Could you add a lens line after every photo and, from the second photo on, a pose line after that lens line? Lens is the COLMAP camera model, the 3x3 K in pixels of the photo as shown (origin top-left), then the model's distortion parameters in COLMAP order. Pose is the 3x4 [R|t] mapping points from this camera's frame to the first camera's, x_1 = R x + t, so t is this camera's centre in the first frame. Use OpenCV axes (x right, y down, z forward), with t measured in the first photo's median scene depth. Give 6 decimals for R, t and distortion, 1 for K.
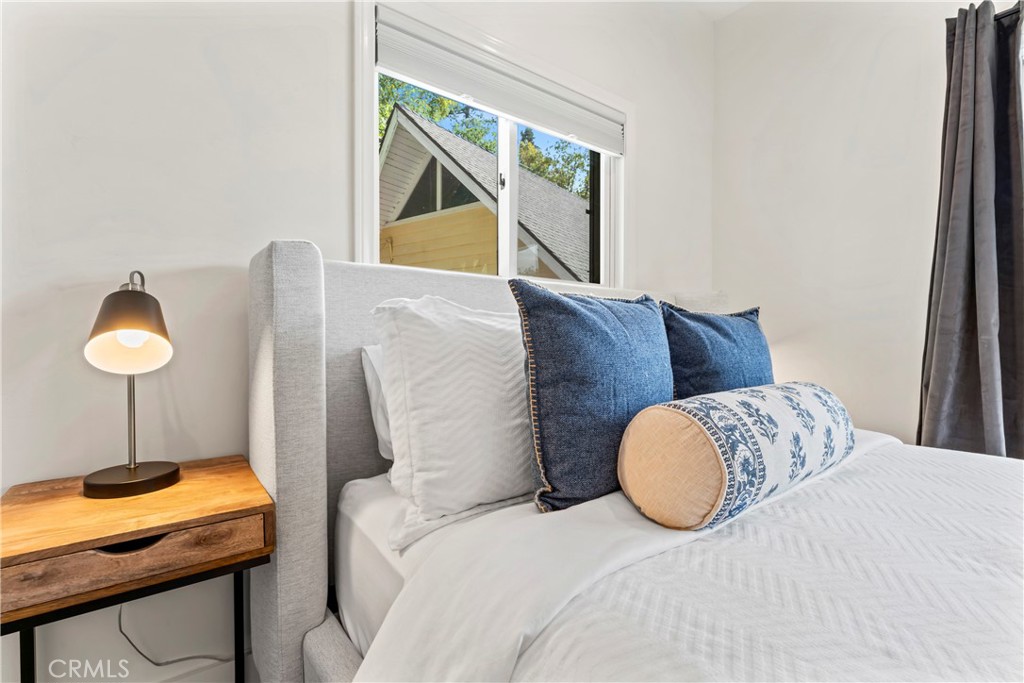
lens RADIAL K [[462.0, 0, 511.5], [0, 462.0, 340.1], [0, 0, 1]] dist [-0.004653, -0.000010]
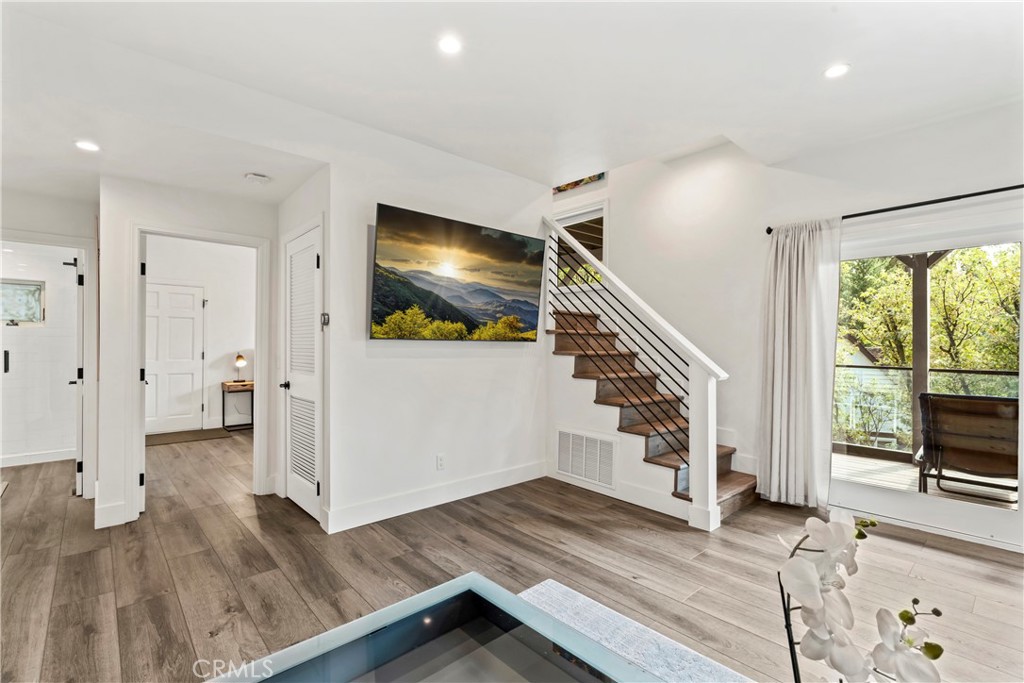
lens RADIAL K [[464.2, 0, 510.8], [0, 464.2, 346.1], [0, 0, 1]] dist [-0.005179, 0.000953]
pose [[0.996936, 0.001695, 0.078207, 2.706919], [-0.000890, 0.999946, -0.010332, -0.164178], [-0.078220, 0.010231, 0.996884, -6.249608]]
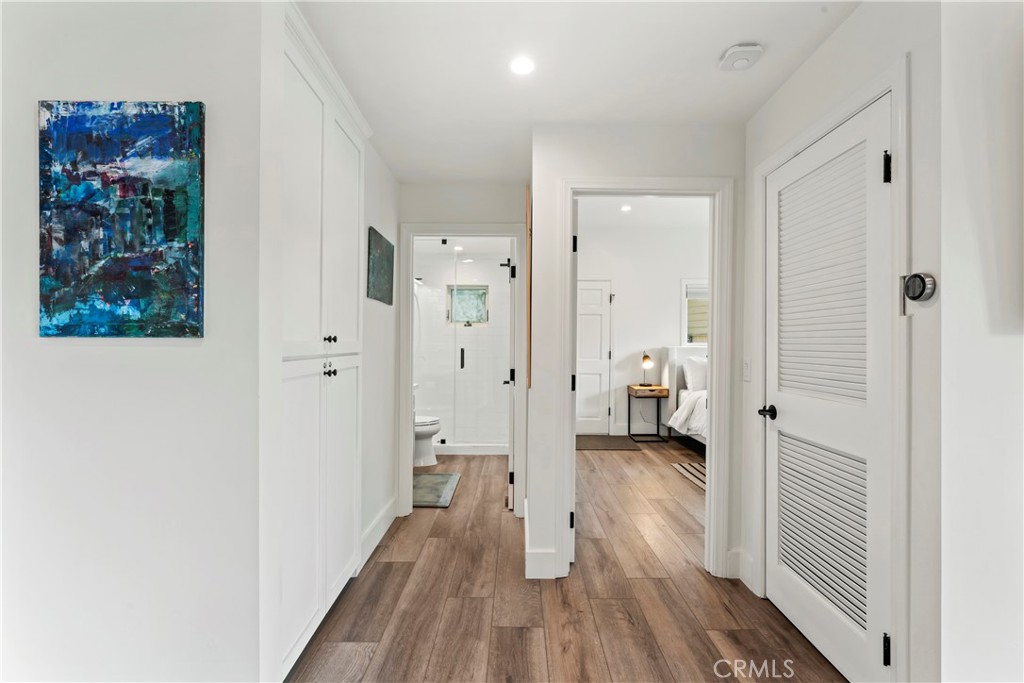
lens RADIAL K [[466.4, 0, 512.0], [0, 466.4, 341.5], [0, 0, 1]] dist [0.000960, 0.000174]
pose [[0.784520, 0.001476, -0.620102, 1.613215], [-0.011594, 0.999857, -0.012288, -0.180617], [0.619996, 0.016830, 0.784425, -4.892861]]
